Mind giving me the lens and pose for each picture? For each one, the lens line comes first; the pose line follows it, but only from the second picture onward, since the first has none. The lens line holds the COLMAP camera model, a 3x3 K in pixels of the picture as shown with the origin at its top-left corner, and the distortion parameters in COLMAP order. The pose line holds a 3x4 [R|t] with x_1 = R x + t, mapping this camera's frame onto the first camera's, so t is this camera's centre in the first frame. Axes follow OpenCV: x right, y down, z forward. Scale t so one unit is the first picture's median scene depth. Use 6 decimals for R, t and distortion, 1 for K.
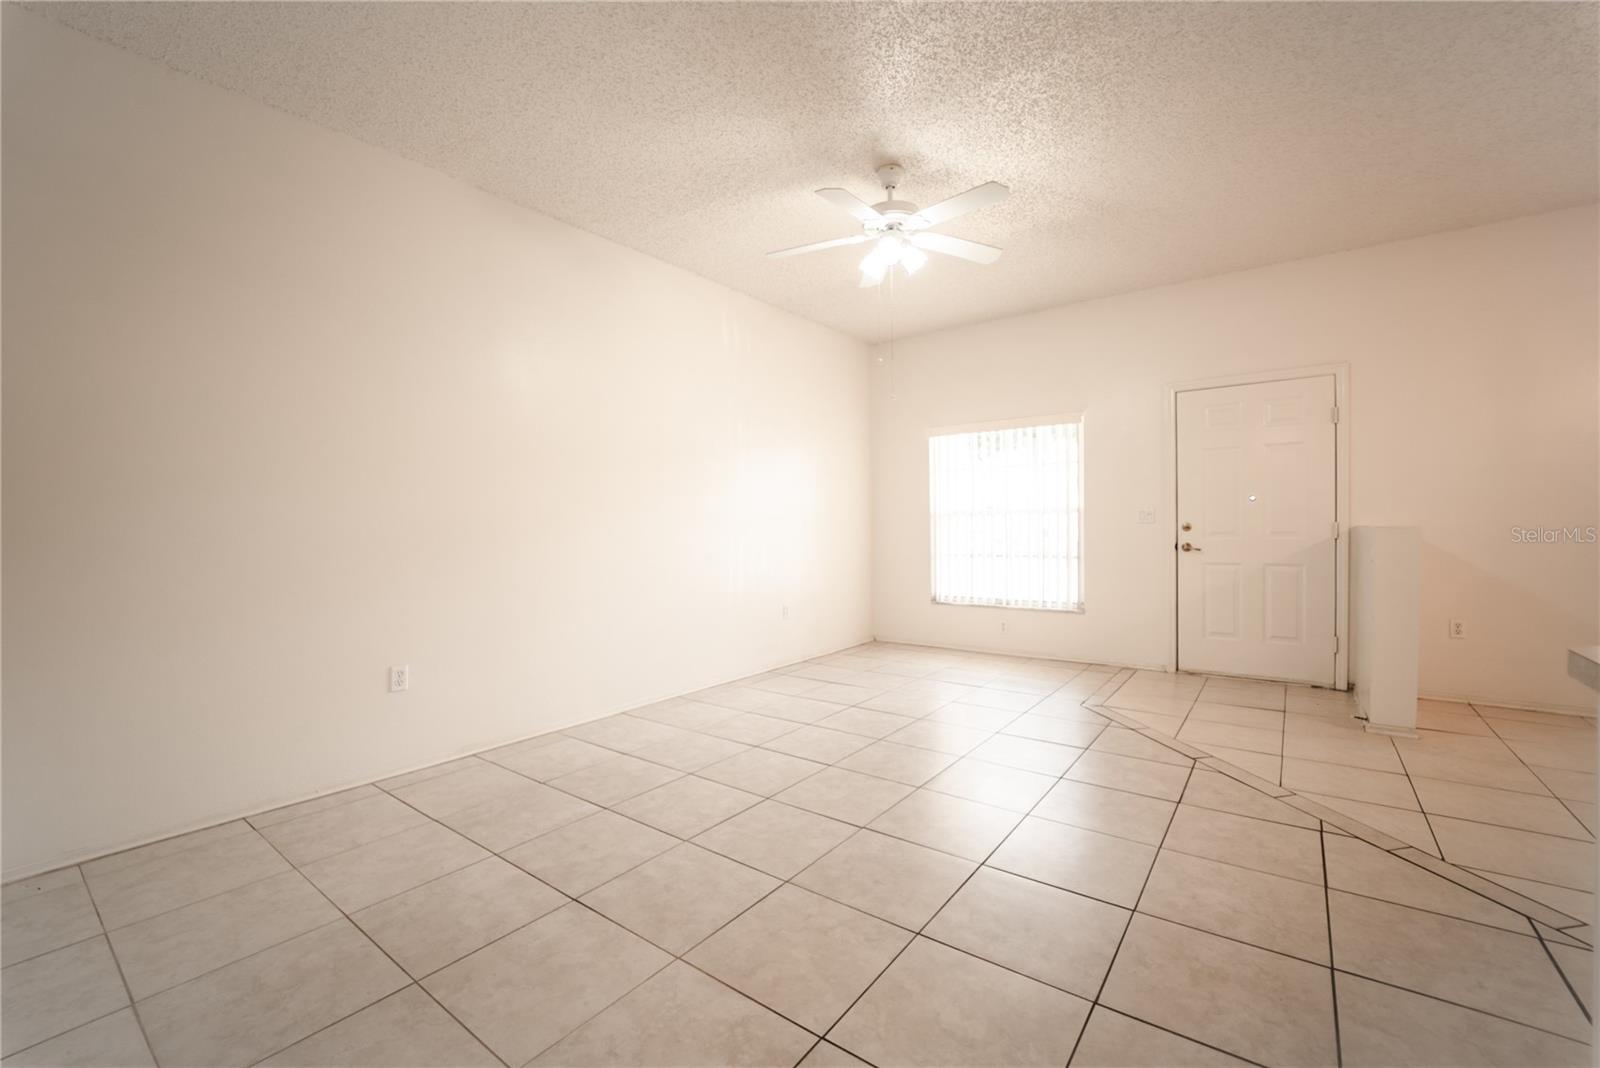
lens RADIAL K [[664.6, 0, 801.1], [0, 664.6, 537.7], [0, 0, 1]] dist [-0.022274, 0.000805]
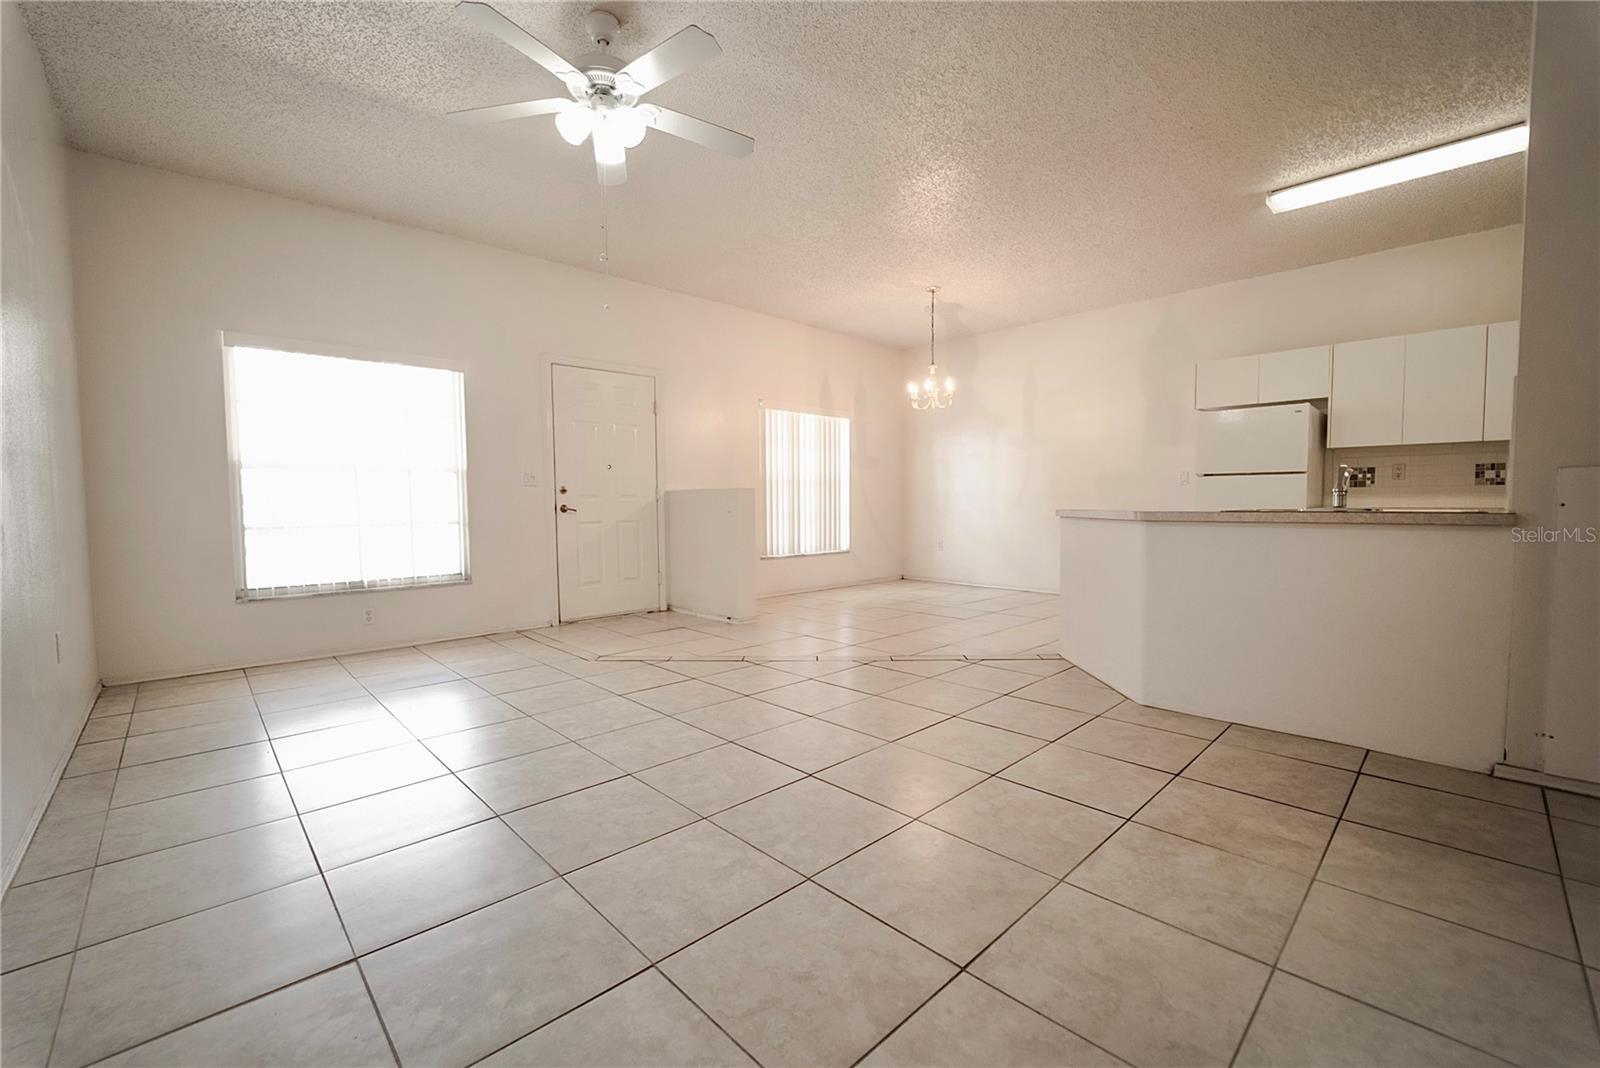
lens RADIAL K [[656.7, 0, 797.9], [0, 656.7, 540.9], [0, 0, 1]] dist [-0.023579, 0.000477]
pose [[0.164650, -0.048663, 0.985151, -0.477913], [0.024746, 0.998672, 0.045195, 0.031500], [-0.986042, 0.016937, 0.165636, 0.491994]]
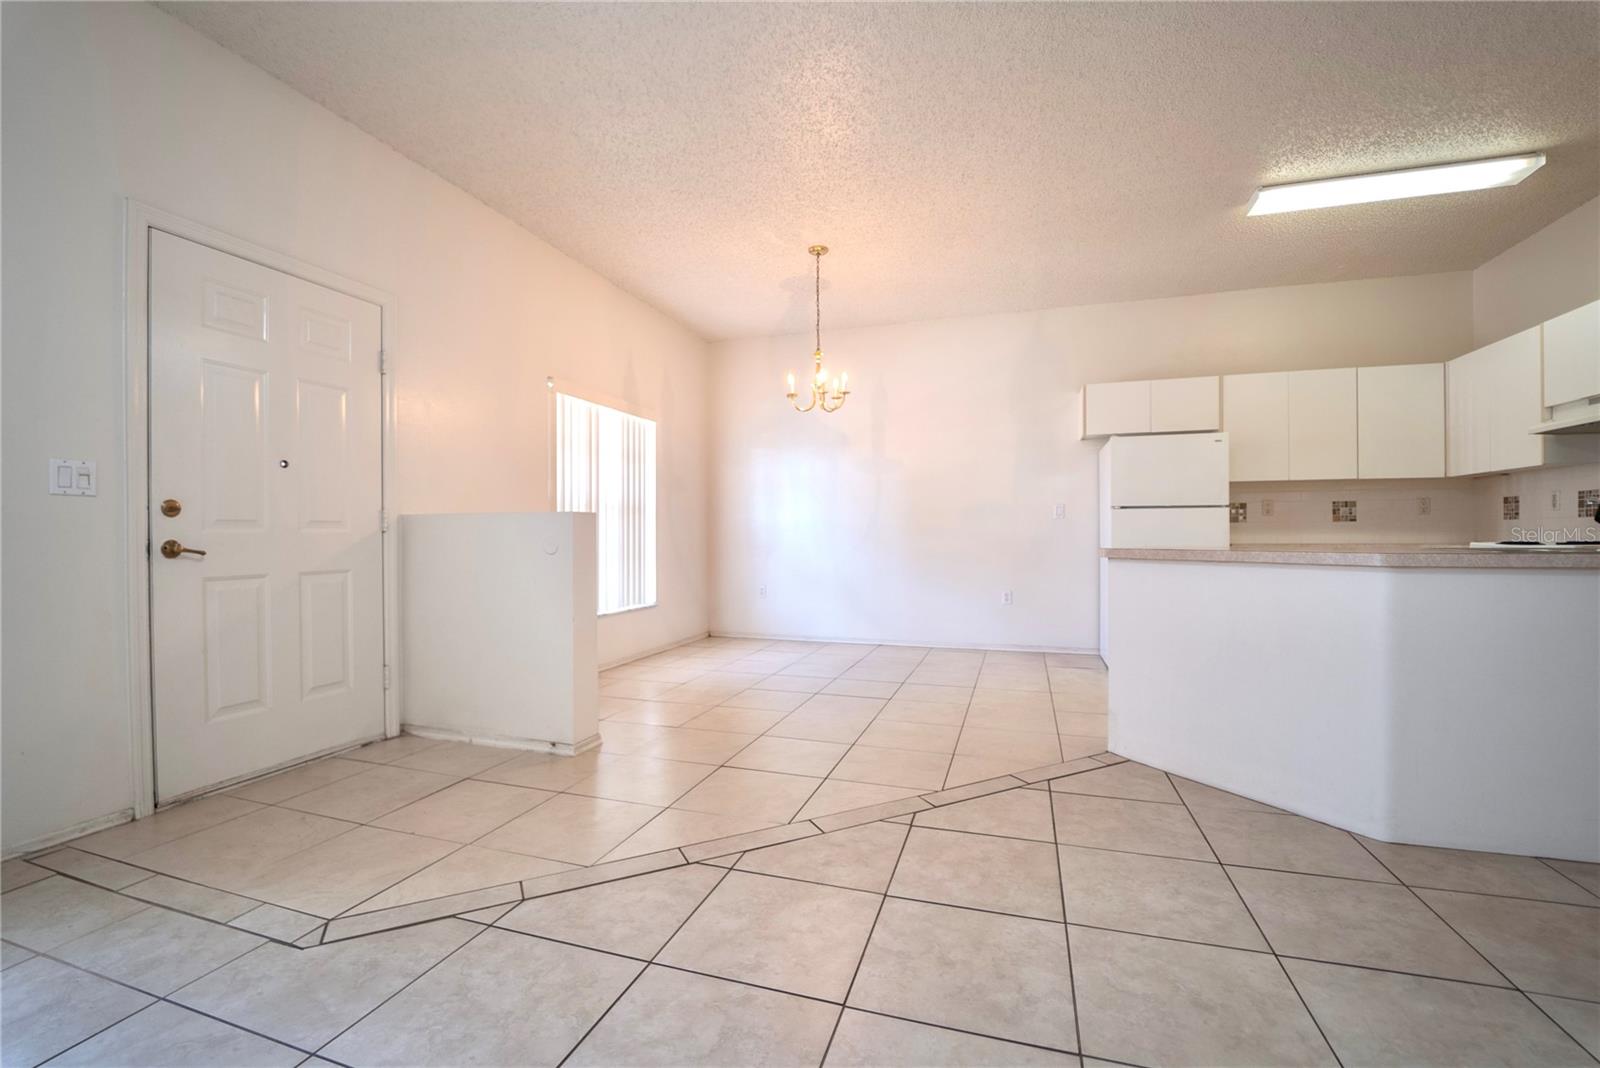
lens RADIAL K [[674.3, 0, 796.4], [0, 674.3, 535.1], [0, 0, 1]] dist [-0.018835, -0.000319]
pose [[-0.317183, 0.011293, 0.948297, -0.035745], [0.024796, 0.999686, -0.003611, 0.019193], [-0.948040, 0.022369, -0.317364, 0.803720]]
